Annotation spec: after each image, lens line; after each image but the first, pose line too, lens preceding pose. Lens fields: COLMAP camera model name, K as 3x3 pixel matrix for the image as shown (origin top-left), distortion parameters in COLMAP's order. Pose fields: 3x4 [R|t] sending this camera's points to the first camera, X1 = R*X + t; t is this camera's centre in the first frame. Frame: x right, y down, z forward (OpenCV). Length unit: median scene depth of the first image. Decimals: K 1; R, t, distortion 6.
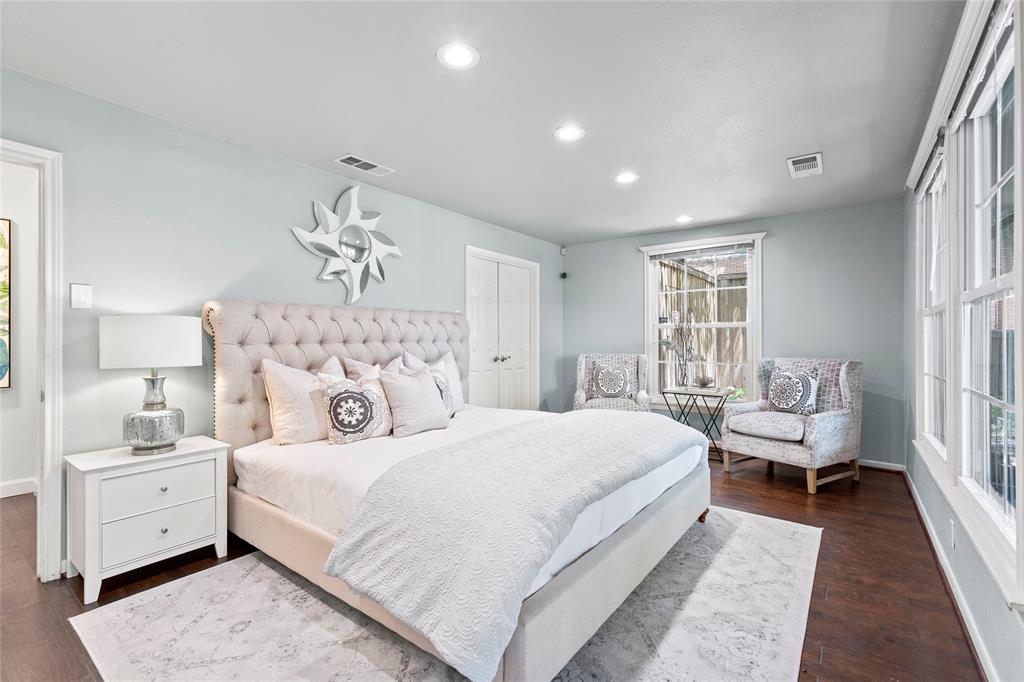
lens RADIAL K [[457.5, 0, 518.4], [0, 457.5, 342.4], [0, 0, 1]] dist [-0.000528, 0.000761]
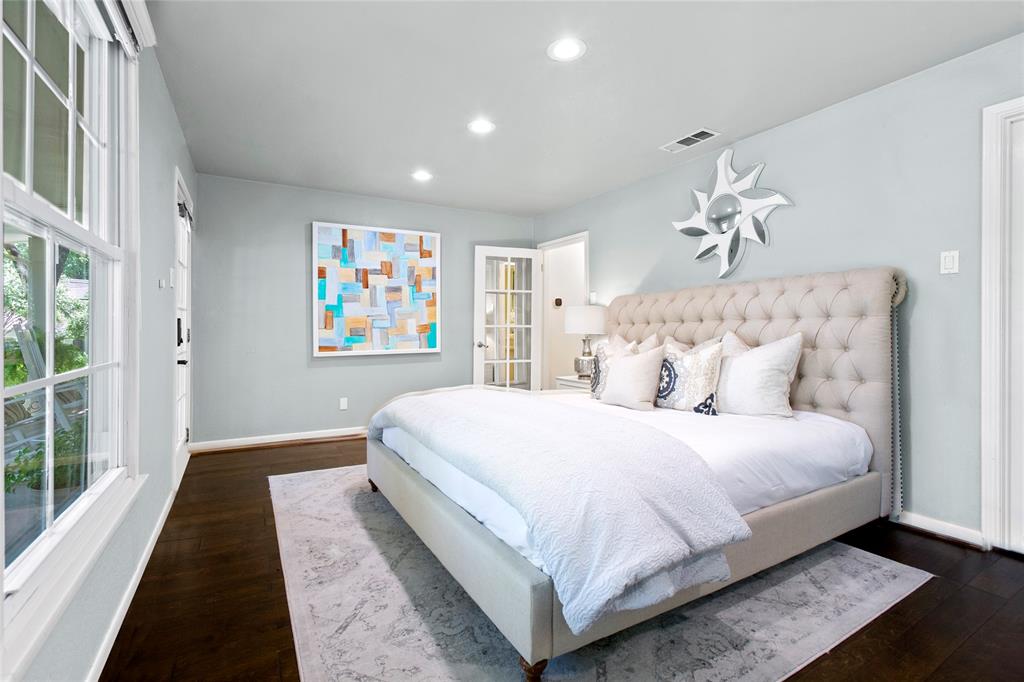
lens RADIAL K [[457.5, 0, 518.1], [0, 457.5, 333.4], [0, 0, 1]] dist [-0.000528, 0.000761]
pose [[-0.389167, 0.004651, -0.921156, 0.779509], [0.002905, 0.999988, 0.003822, 0.034439], [0.921163, -0.001189, -0.389176, 1.091885]]
